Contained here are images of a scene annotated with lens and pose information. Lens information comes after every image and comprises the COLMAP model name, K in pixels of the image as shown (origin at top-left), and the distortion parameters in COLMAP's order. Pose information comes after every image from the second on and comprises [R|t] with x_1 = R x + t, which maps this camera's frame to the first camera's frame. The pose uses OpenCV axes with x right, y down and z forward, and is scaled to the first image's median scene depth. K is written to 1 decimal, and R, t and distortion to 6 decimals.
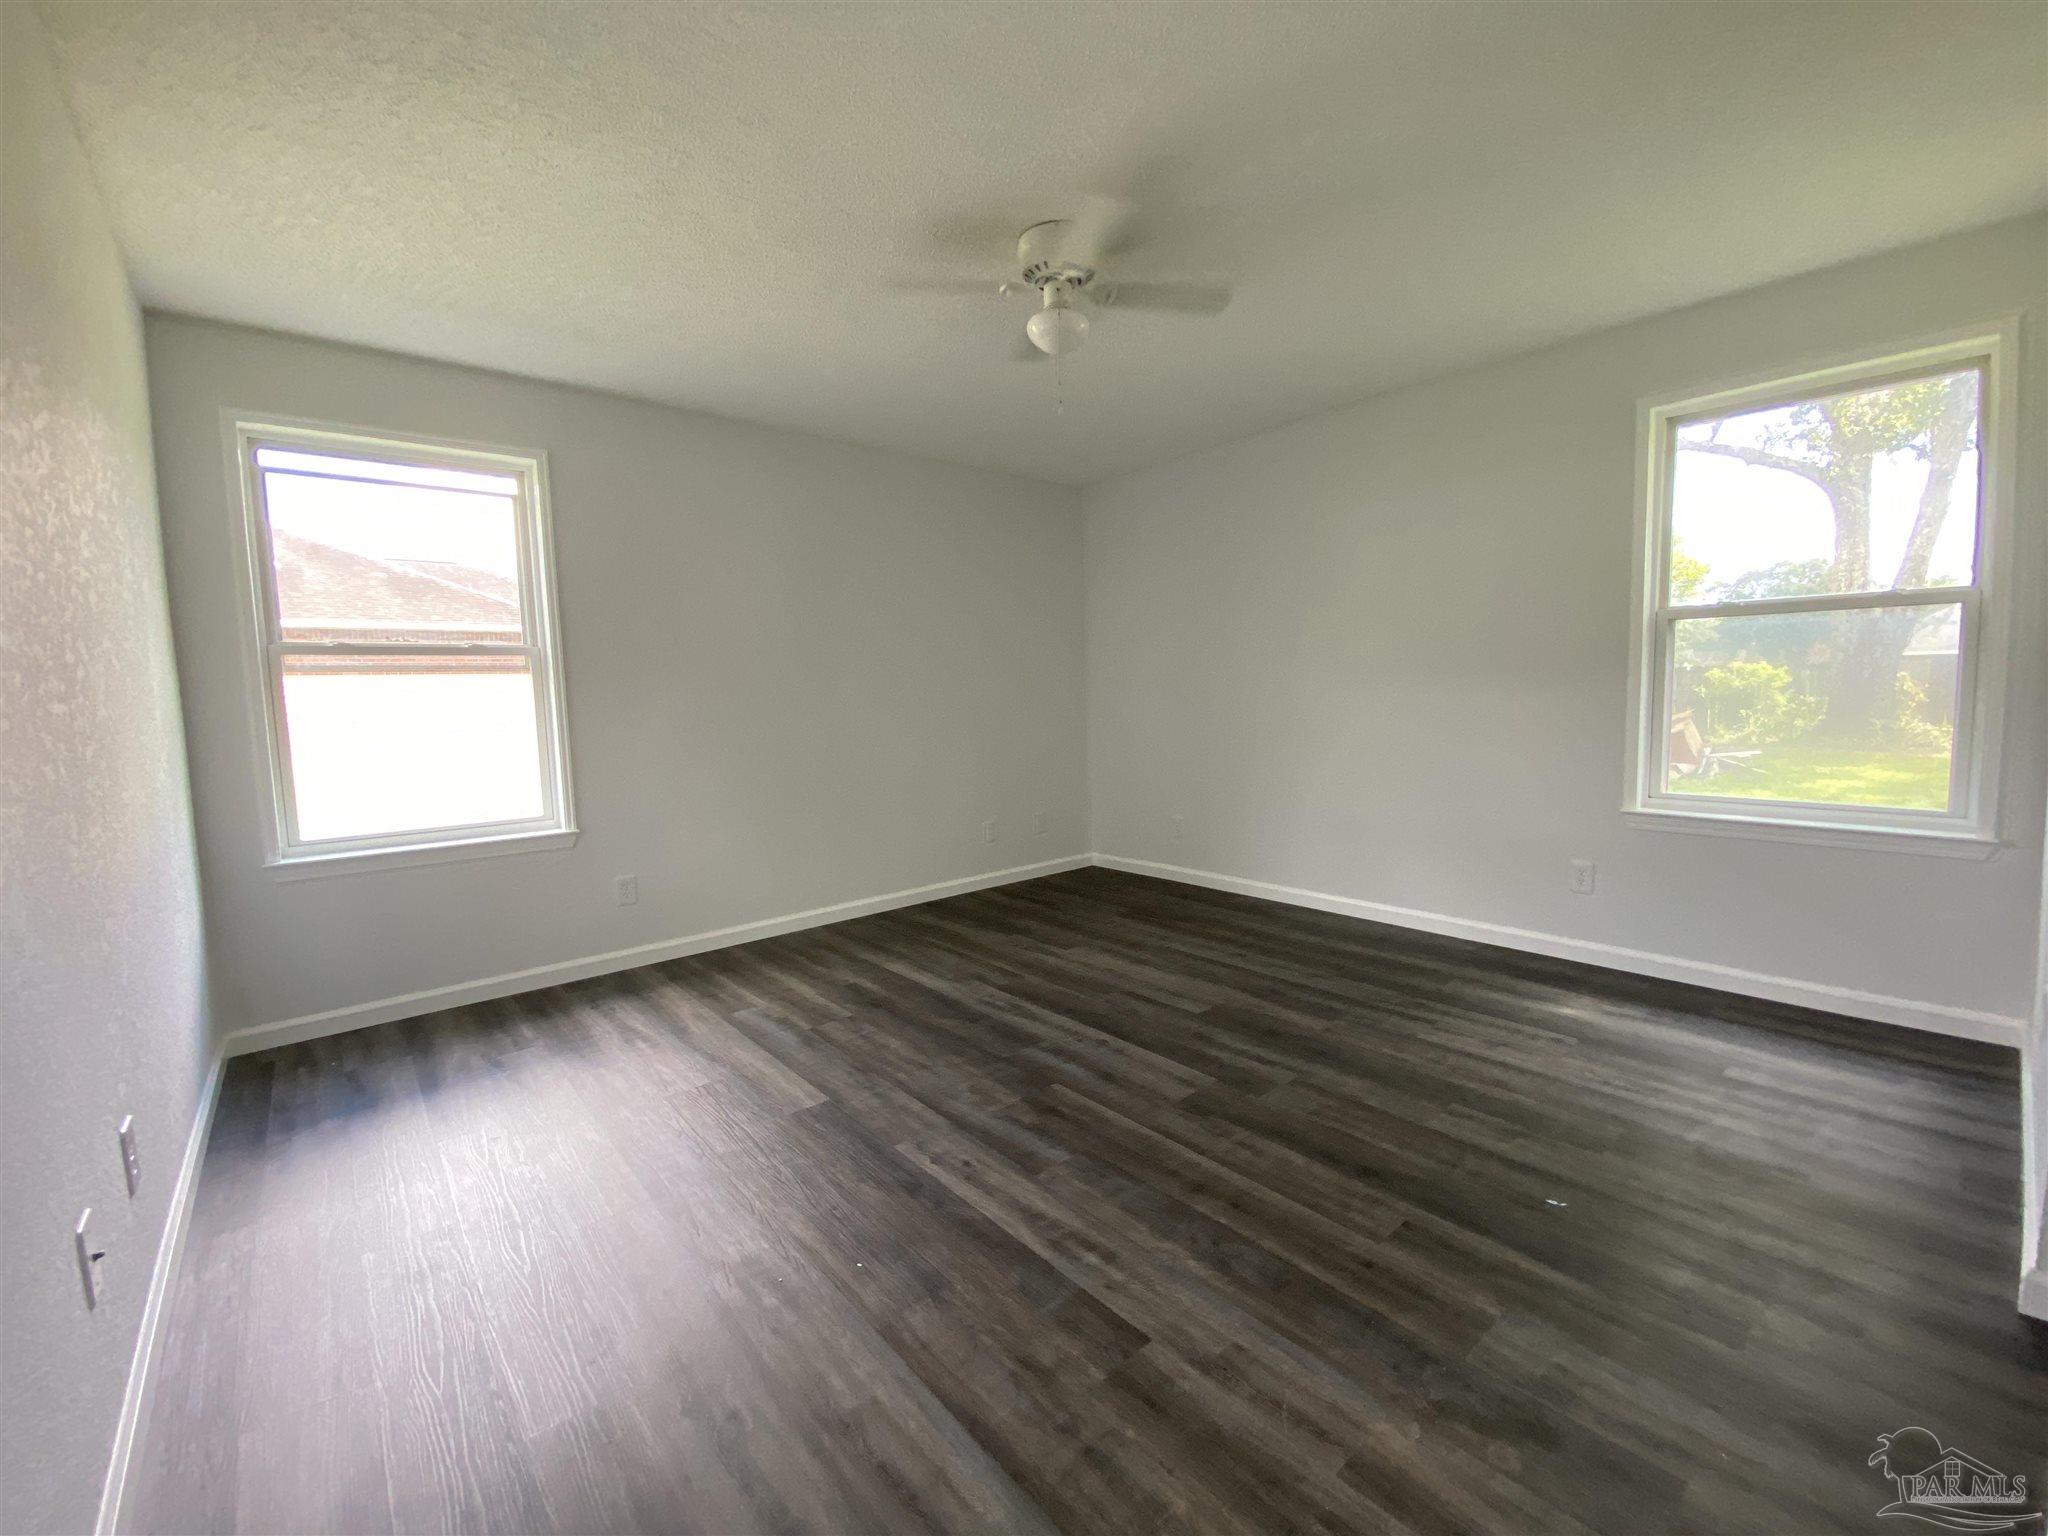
lens RADIAL K [[827.6, 0, 1032.1], [0, 827.6, 763.8], [0, 0, 1]] dist [-0.000709, -0.001014]
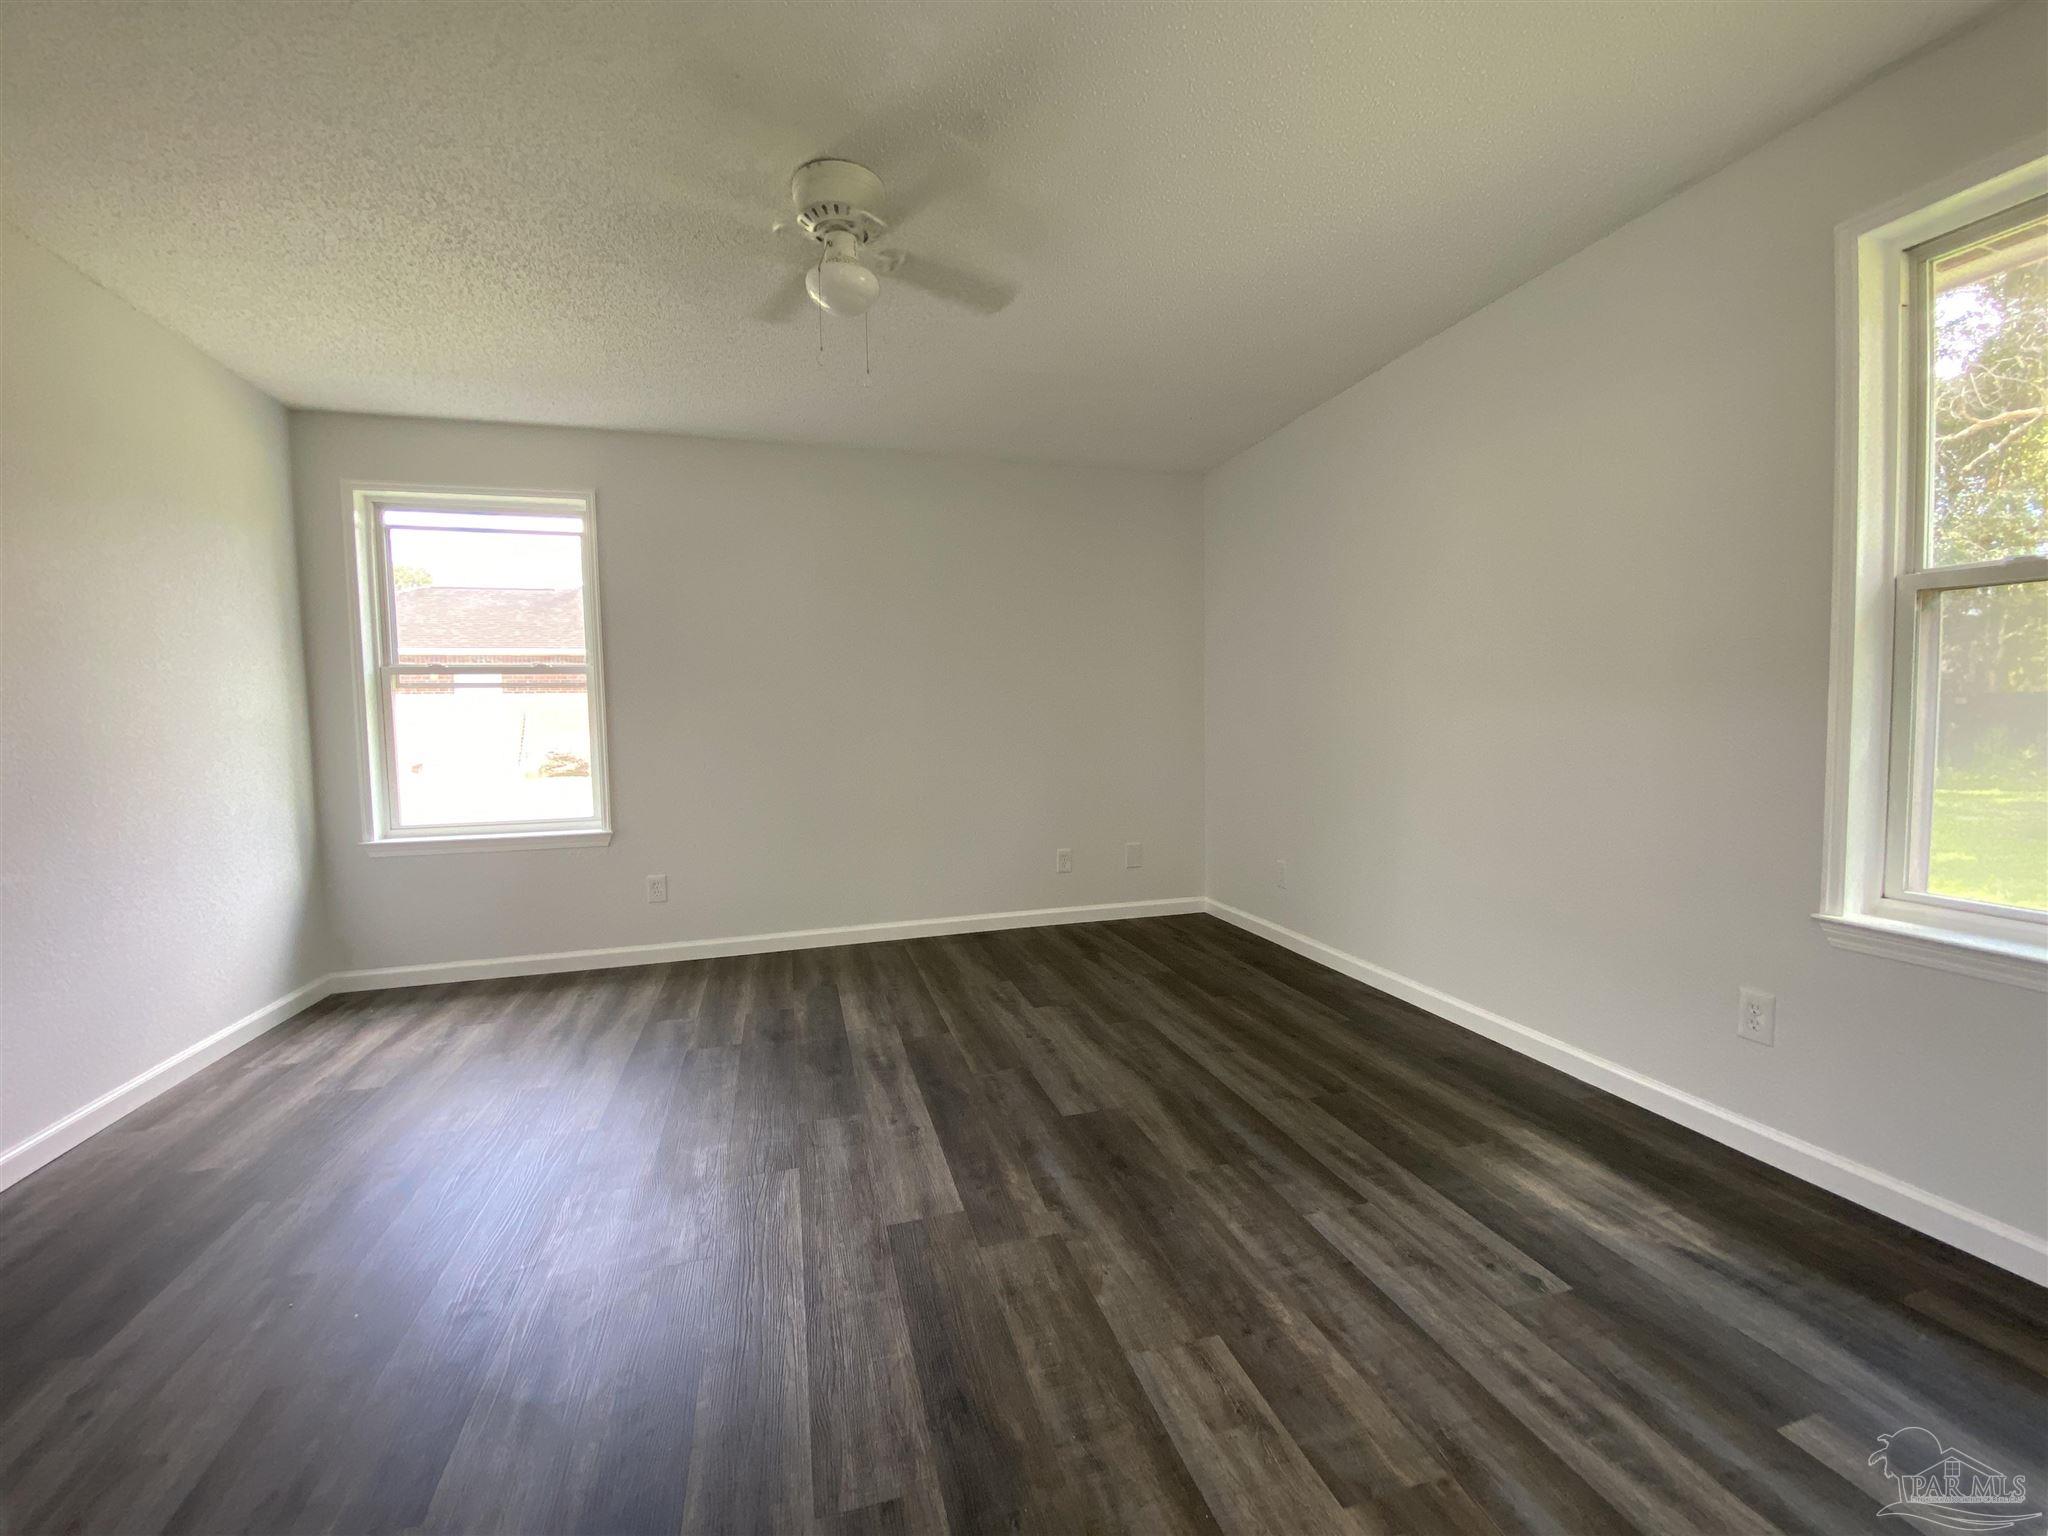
lens RADIAL K [[827.6, 0, 1023.4], [0, 827.6, 768.0], [0, 0, 1]] dist [-0.000709, -0.001014]
pose [[0.915698, 0.037309, -0.400132, 0.428608], [-0.043923, 0.999008, -0.007367, -0.022554], [0.399460, 0.024321, 0.916428, 0.225258]]
